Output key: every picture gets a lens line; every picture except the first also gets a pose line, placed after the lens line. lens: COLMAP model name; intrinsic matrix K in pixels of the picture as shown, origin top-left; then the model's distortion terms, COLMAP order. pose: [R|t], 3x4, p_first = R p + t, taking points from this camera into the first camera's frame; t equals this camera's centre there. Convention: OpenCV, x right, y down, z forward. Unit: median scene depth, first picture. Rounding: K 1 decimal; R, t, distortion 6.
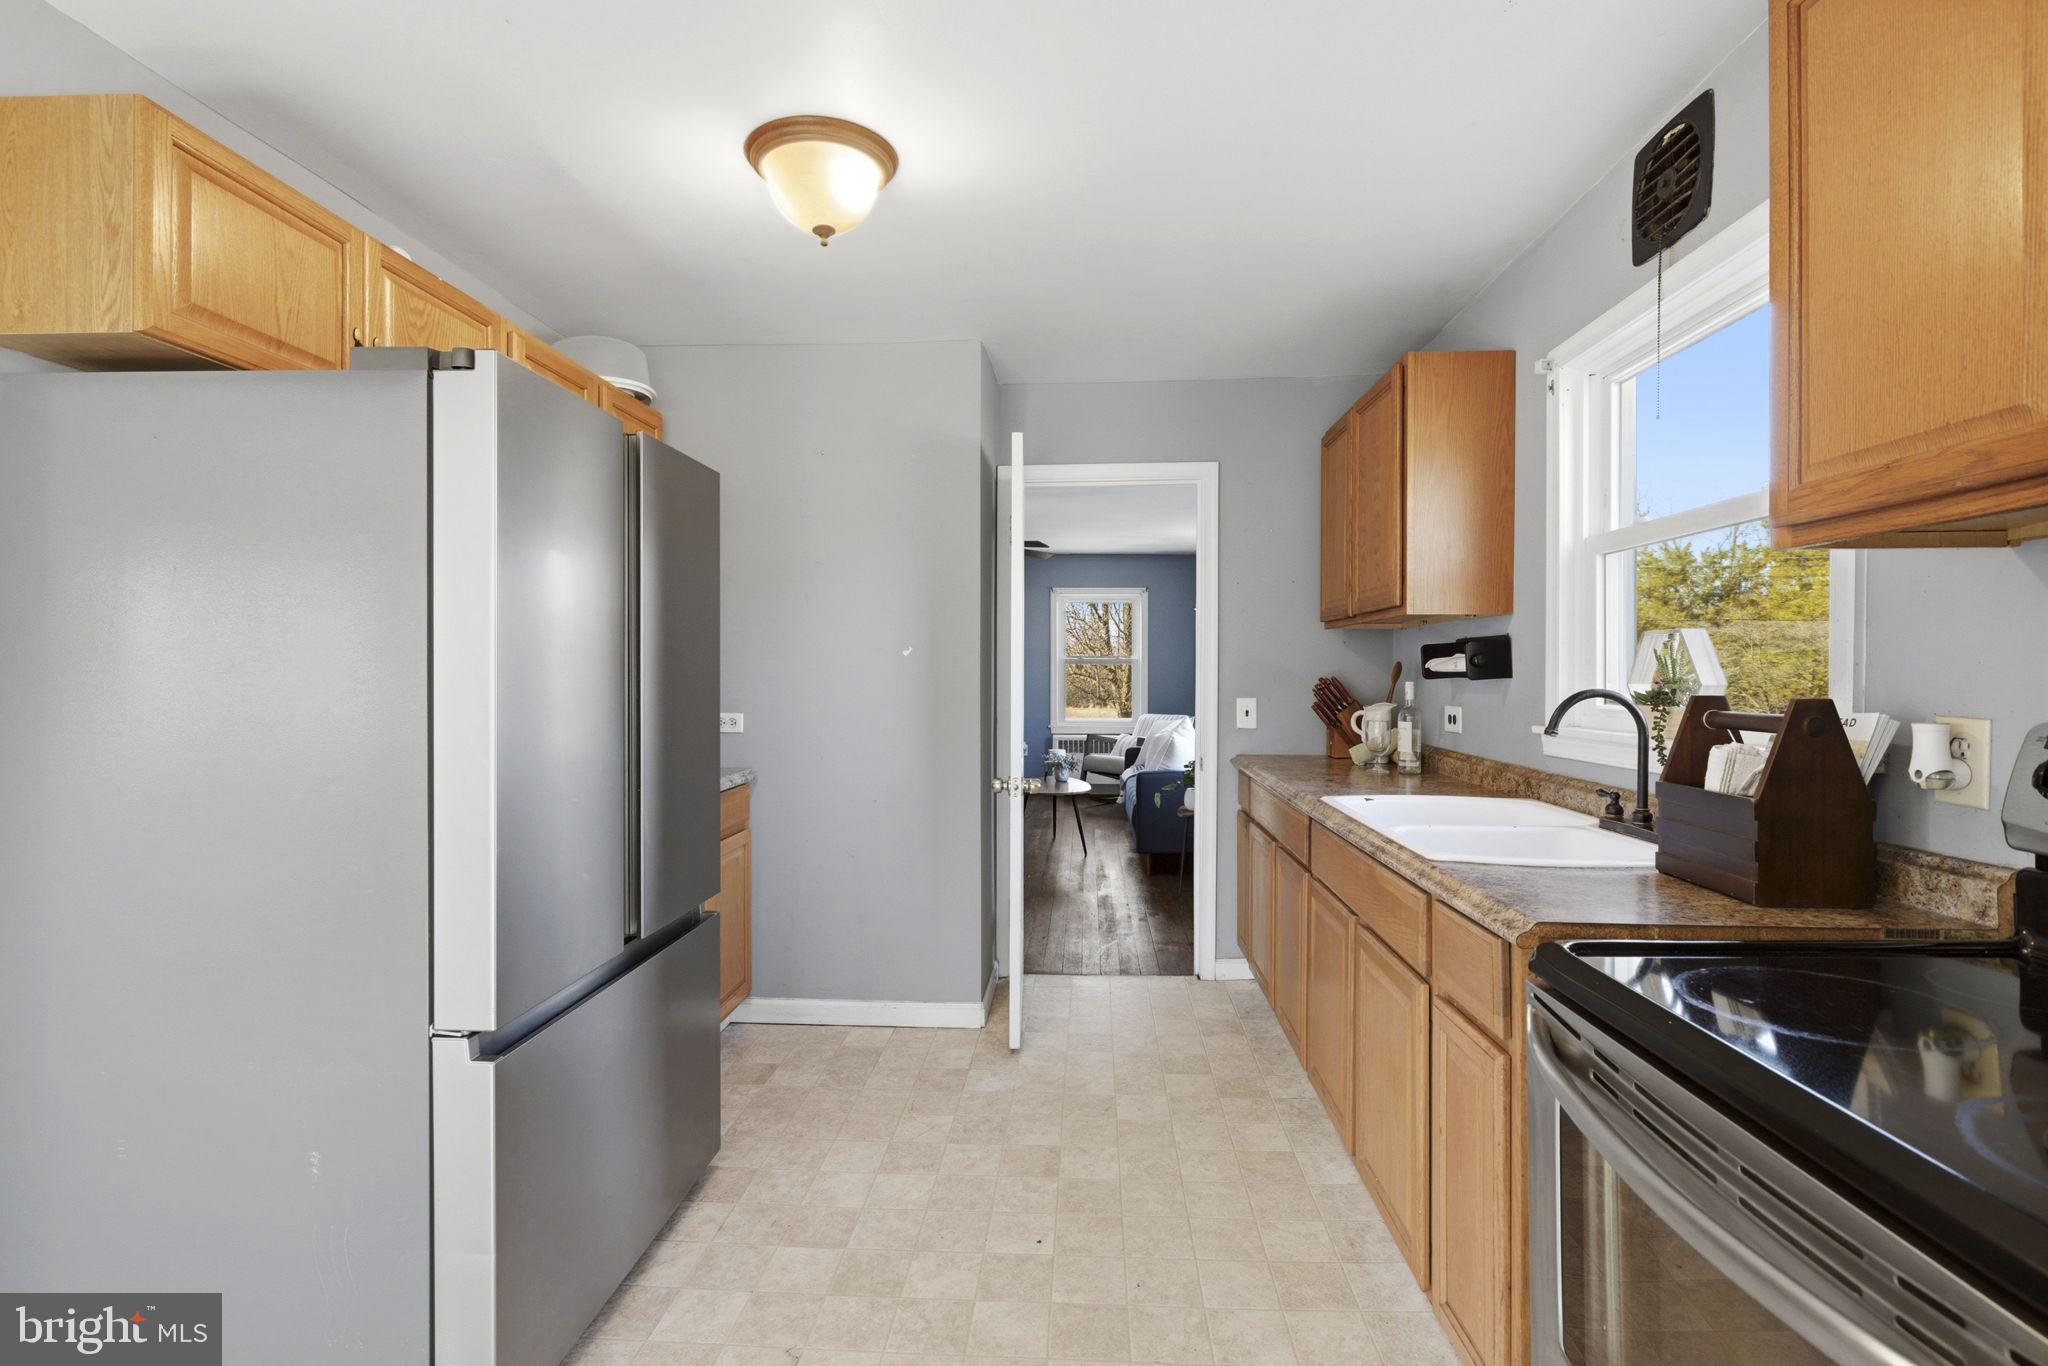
lens RADIAL K [[935.8, 0, 1036.3], [0, 935.8, 677.4], [0, 0, 1]] dist [0.002461, -0.000200]
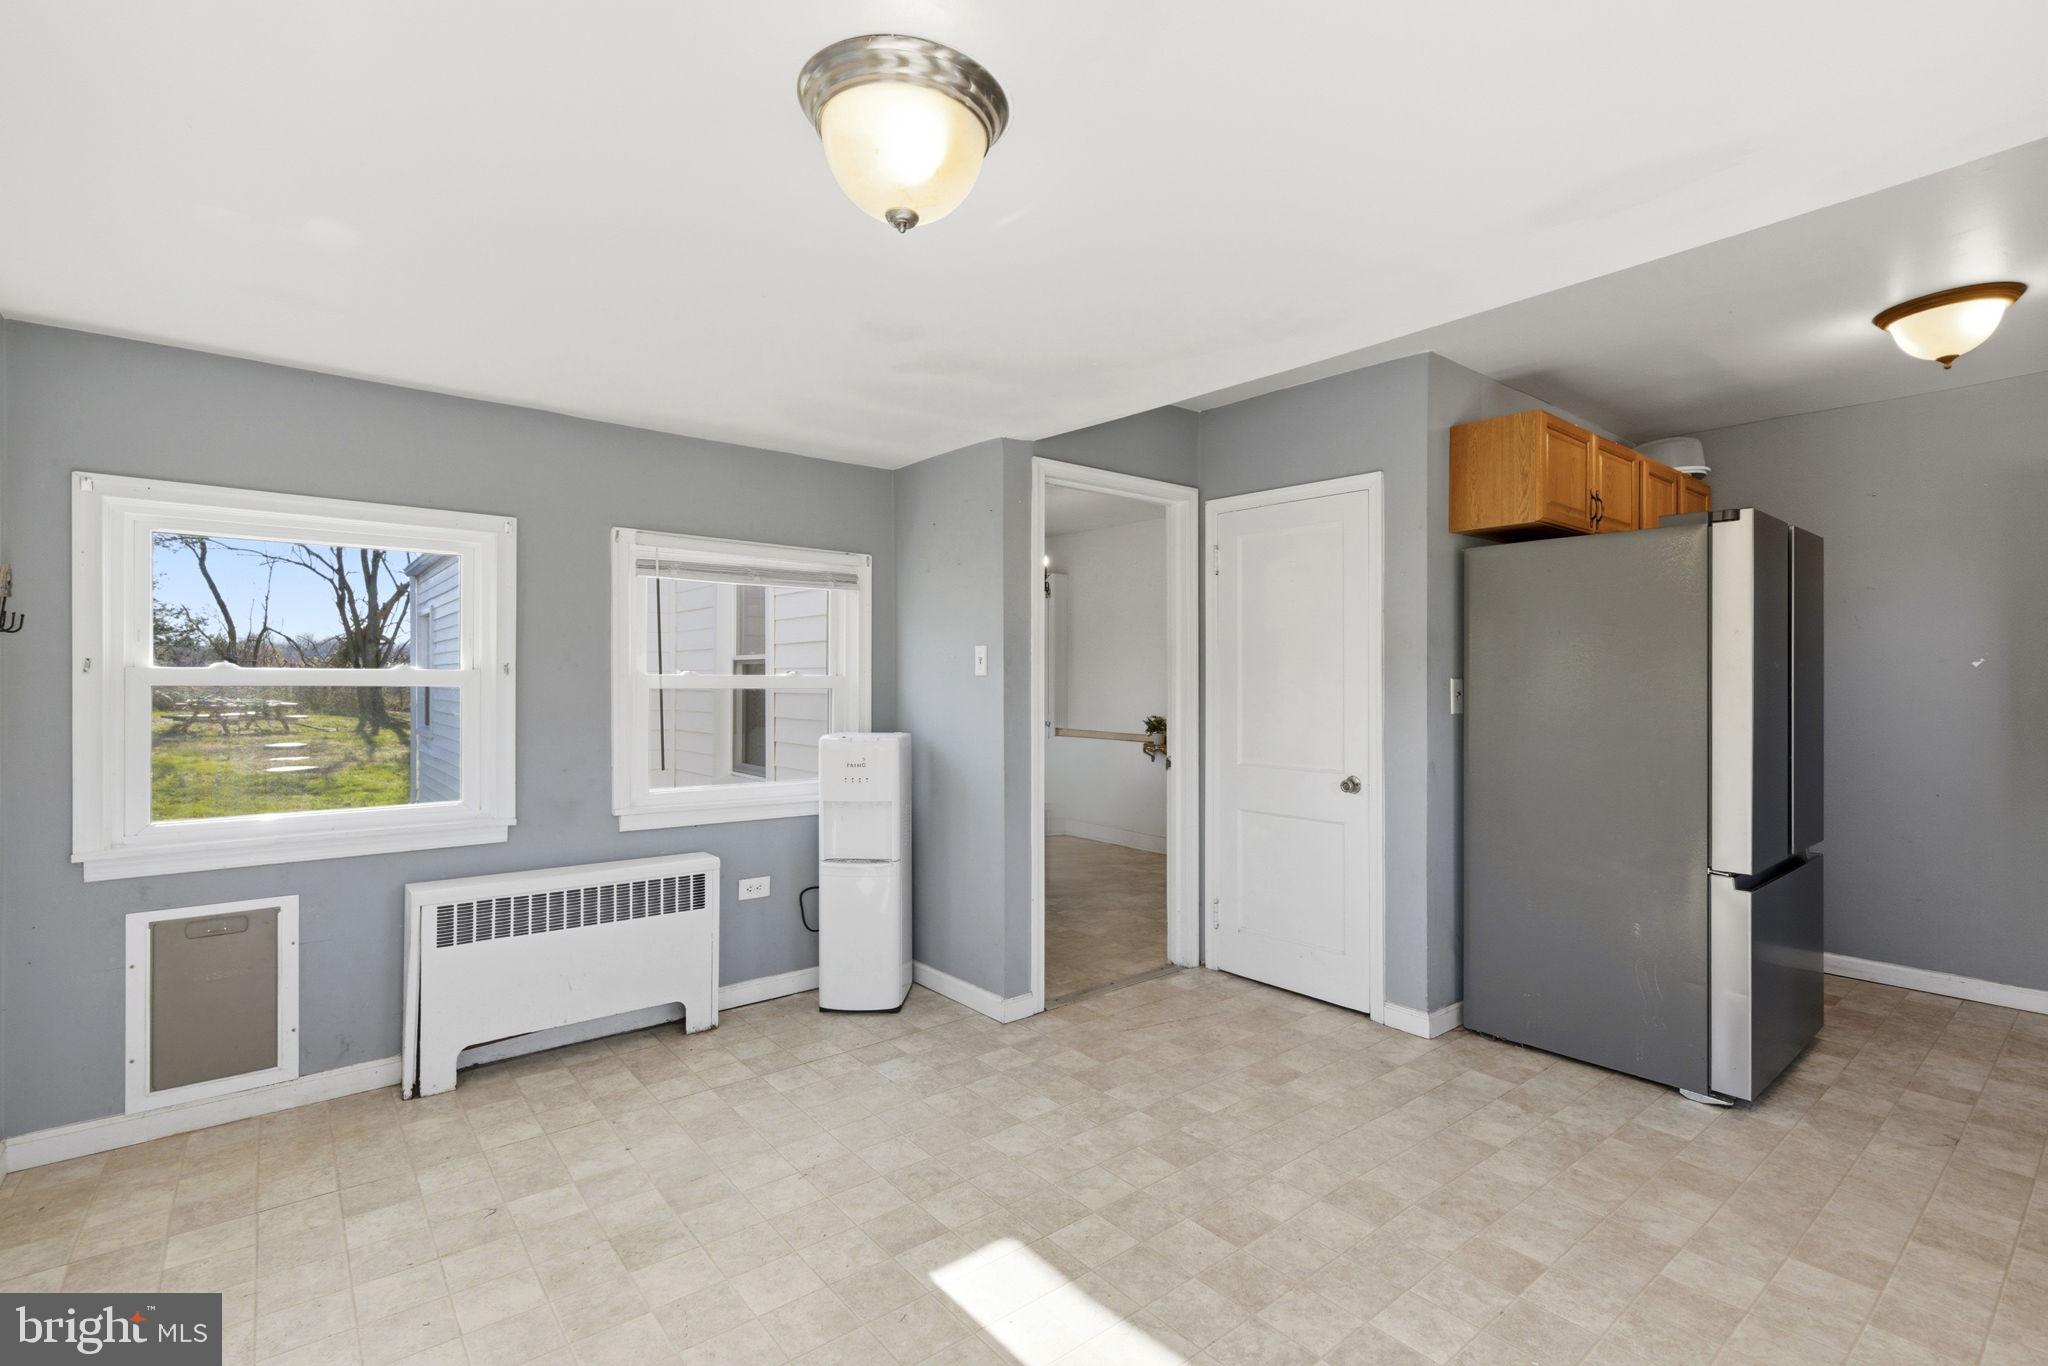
lens RADIAL K [[935.8, 0, 1032.2], [0, 935.8, 682.6], [0, 0, 1]] dist [0.002461, -0.000200]
pose [[0.676354, -0.000088, -0.736577, -0.122361], [-0.004868, 0.999978, -0.004589, 0.008421], [0.736561, 0.006690, 0.676338, -0.908084]]
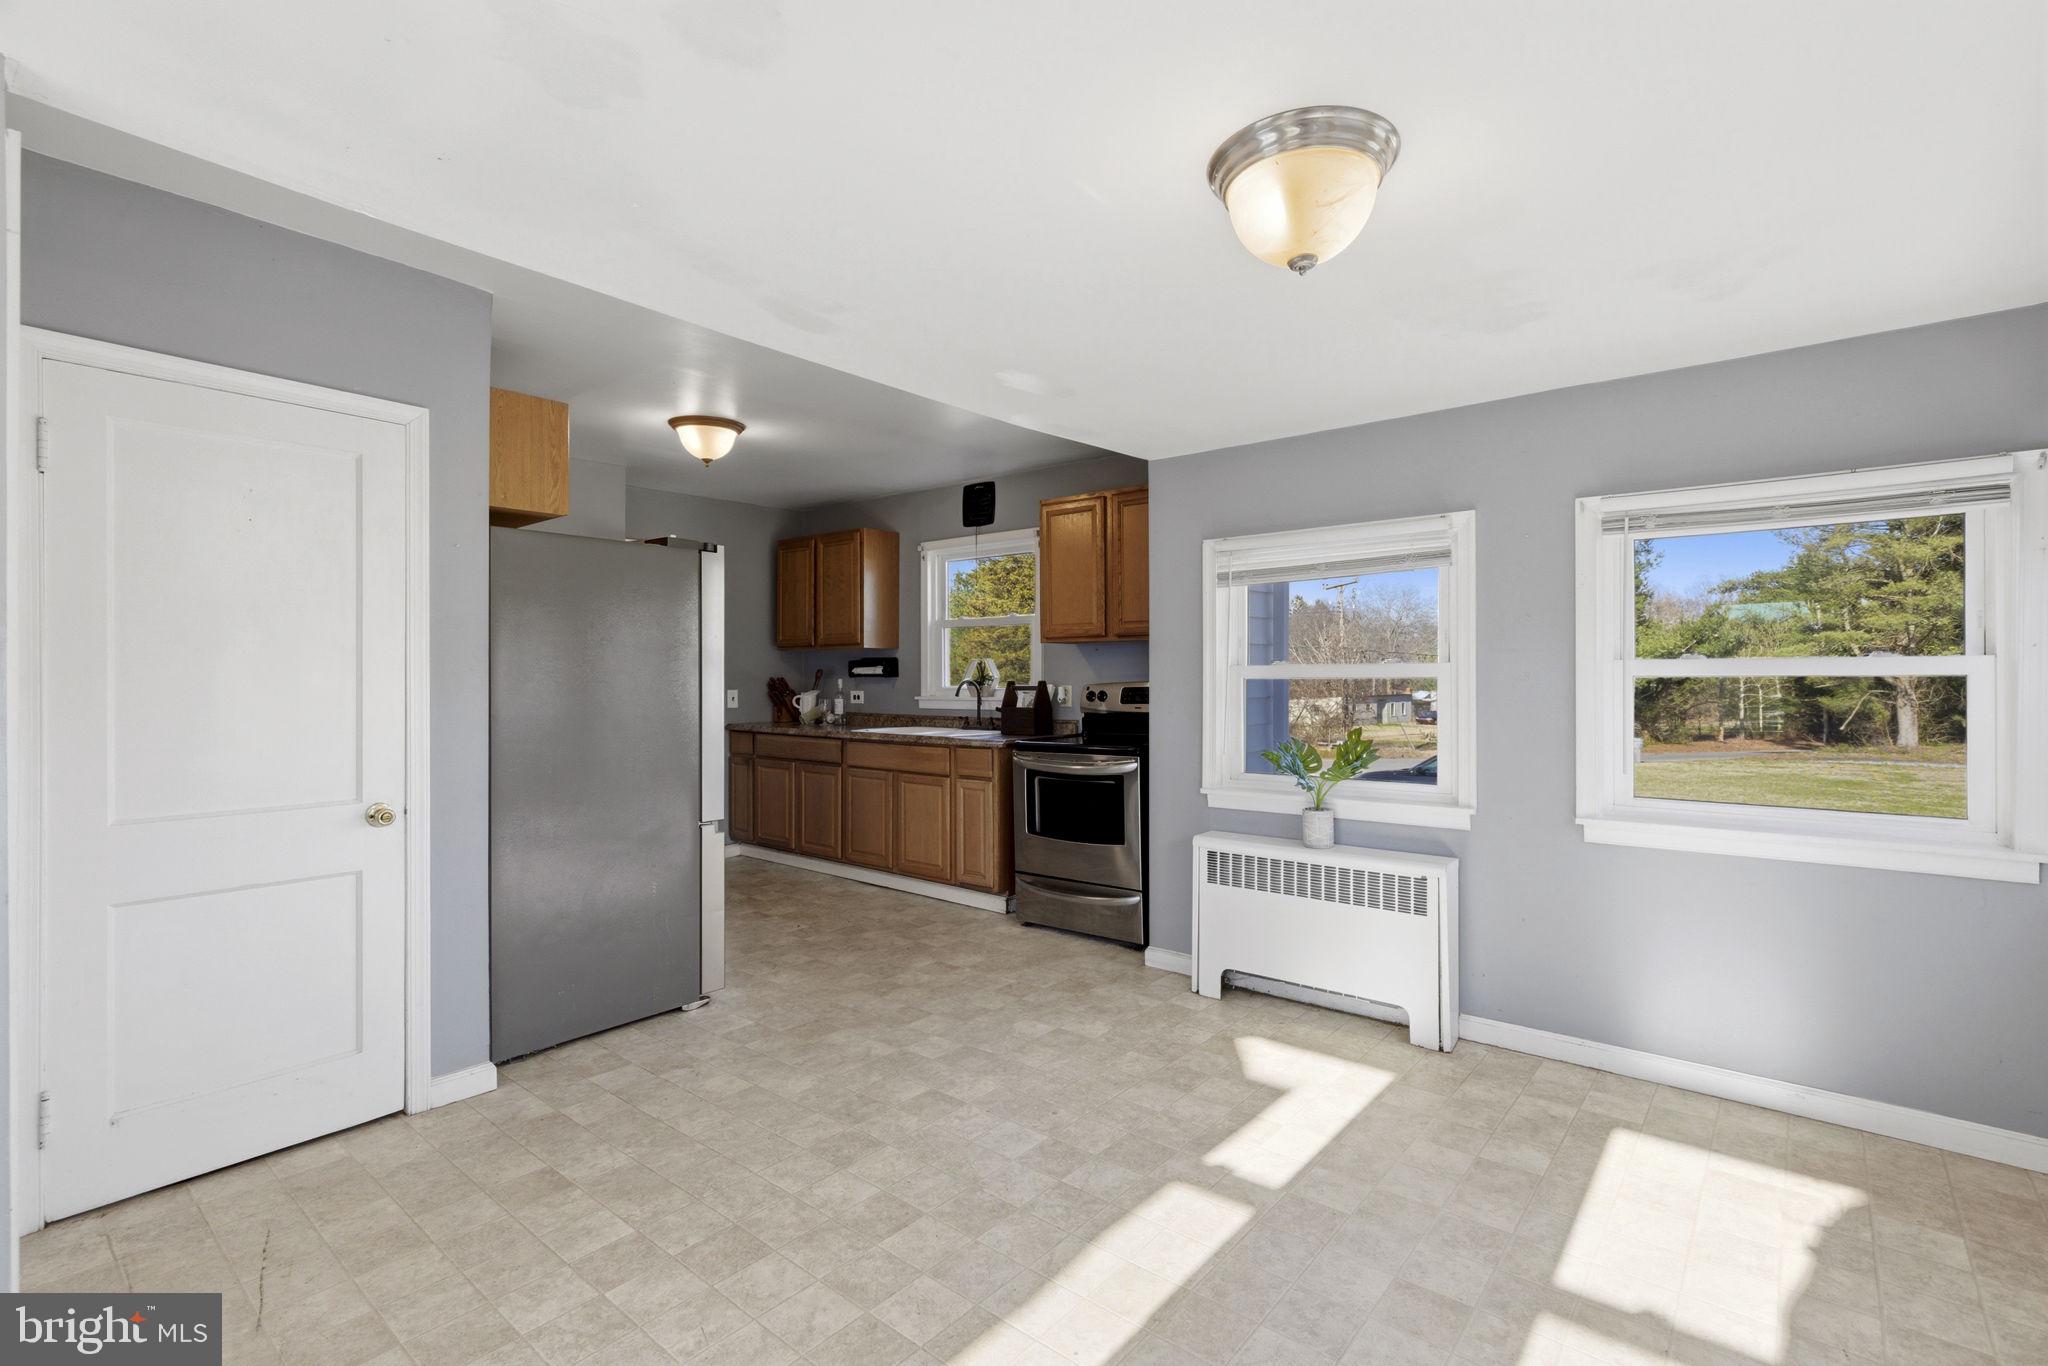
lens RADIAL K [[935.8, 0, 1037.3], [0, 935.8, 678.3], [0, 0, 1]] dist [0.002461, -0.000200]
pose [[0.587266, -0.006249, 0.809370, -1.466925], [0.007912, 0.999967, 0.001980, 0.003484], [-0.809355, 0.005241, 0.587296, -0.788592]]
